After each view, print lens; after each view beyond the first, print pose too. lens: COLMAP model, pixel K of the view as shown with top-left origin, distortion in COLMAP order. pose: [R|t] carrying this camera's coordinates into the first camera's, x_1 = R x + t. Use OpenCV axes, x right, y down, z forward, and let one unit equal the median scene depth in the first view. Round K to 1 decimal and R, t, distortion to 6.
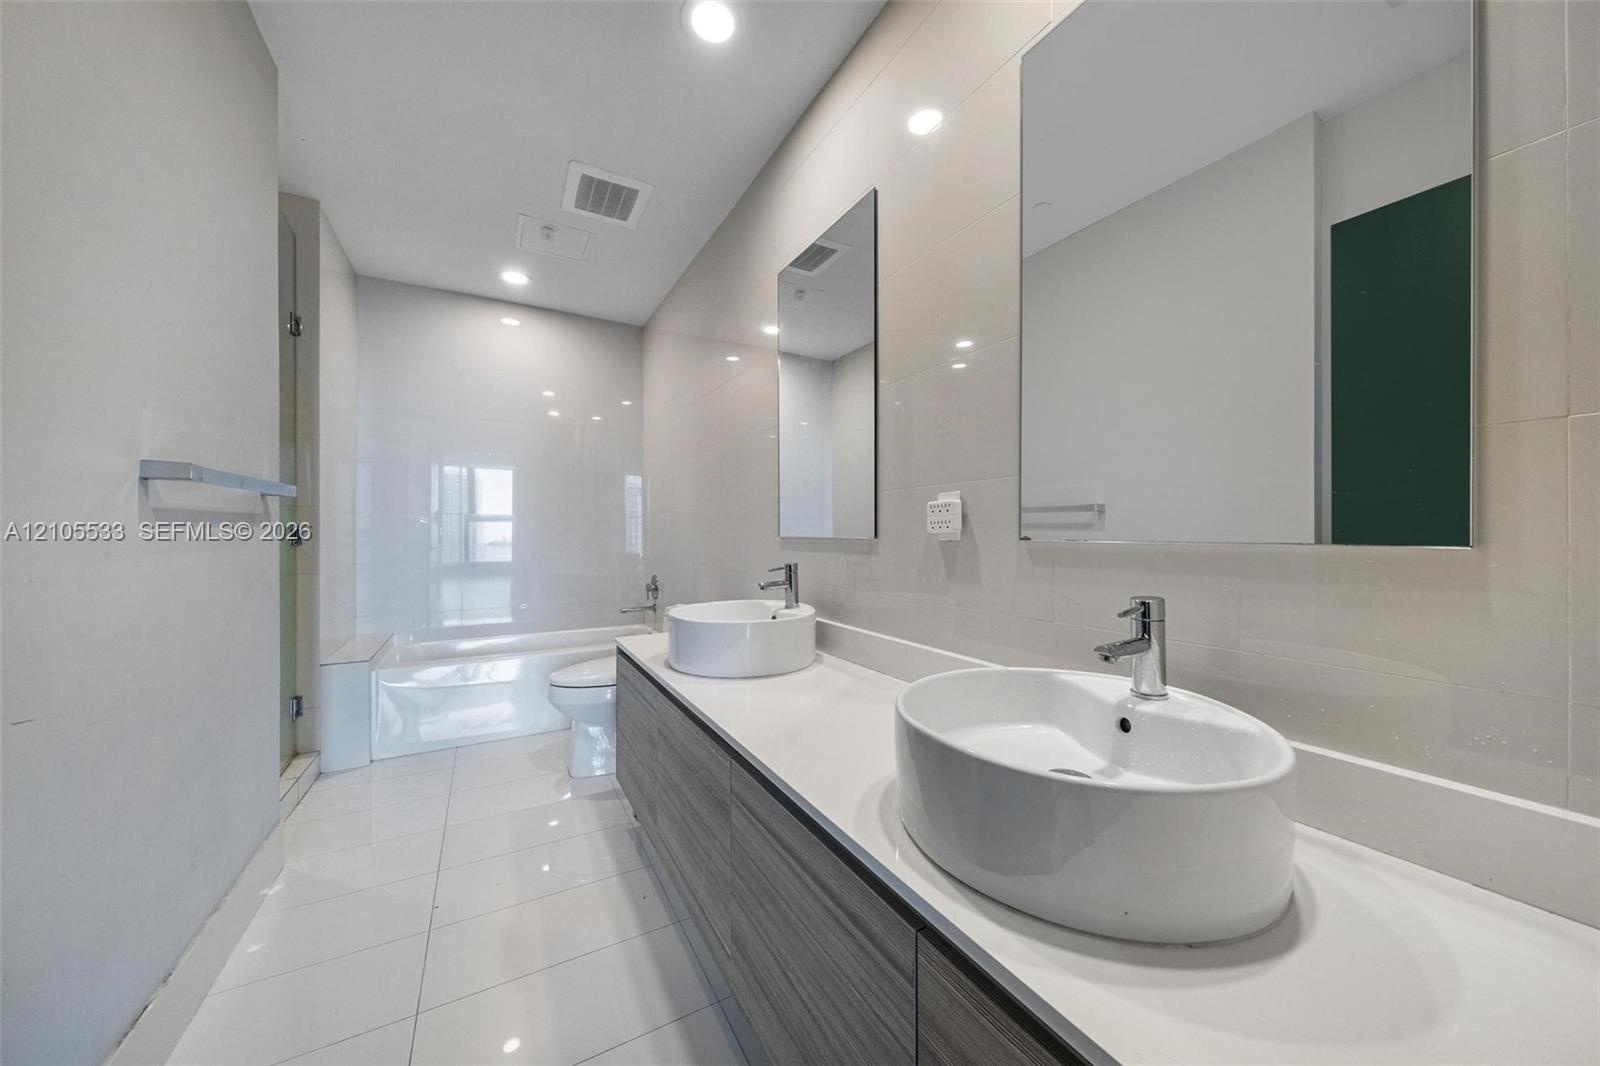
lens RADIAL K [[560.4, 0, 807.4], [0, 560.4, 548.5], [0, 0, 1]] dist [-0.000044, 0.000004]
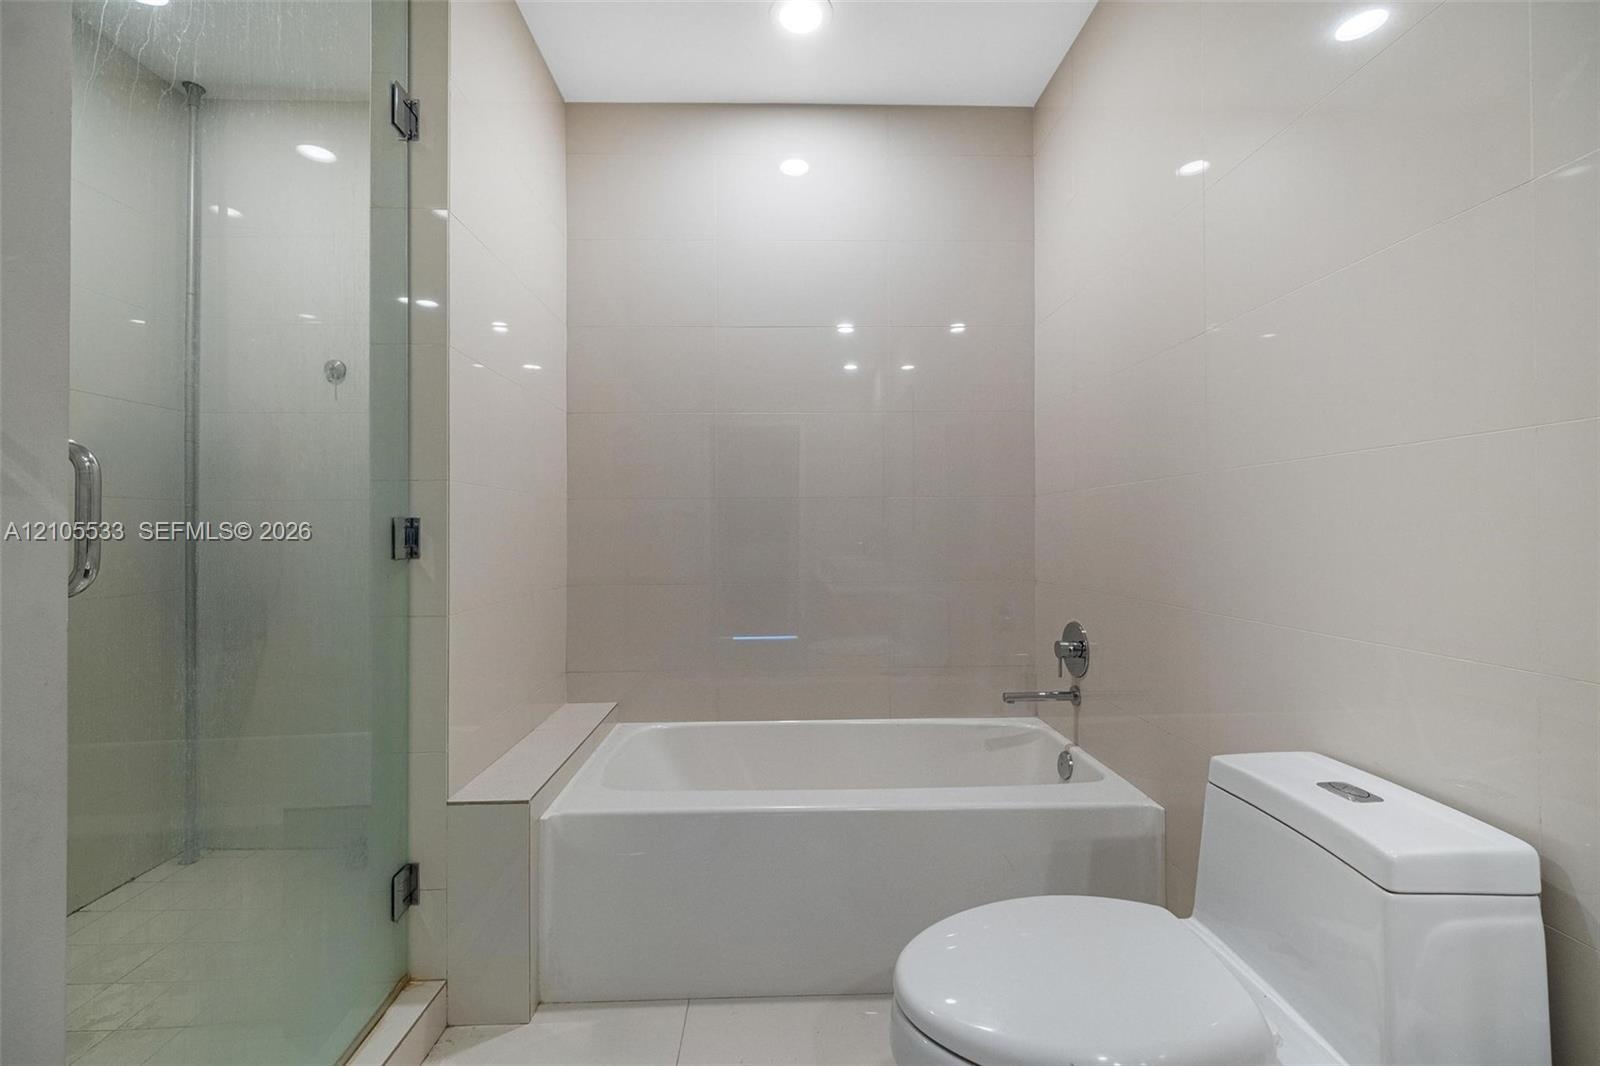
lens RADIAL K [[560.4, 0, 807.4], [0, 560.4, 548.5], [0, 0, 1]] dist [-0.000044, 0.000004]
pose [[0.890341, -0.004041, -0.455277, -0.260138], [-0.000576, 0.999950, -0.010000, -0.007288], [0.455295, 0.009165, 0.890294, 0.502490]]
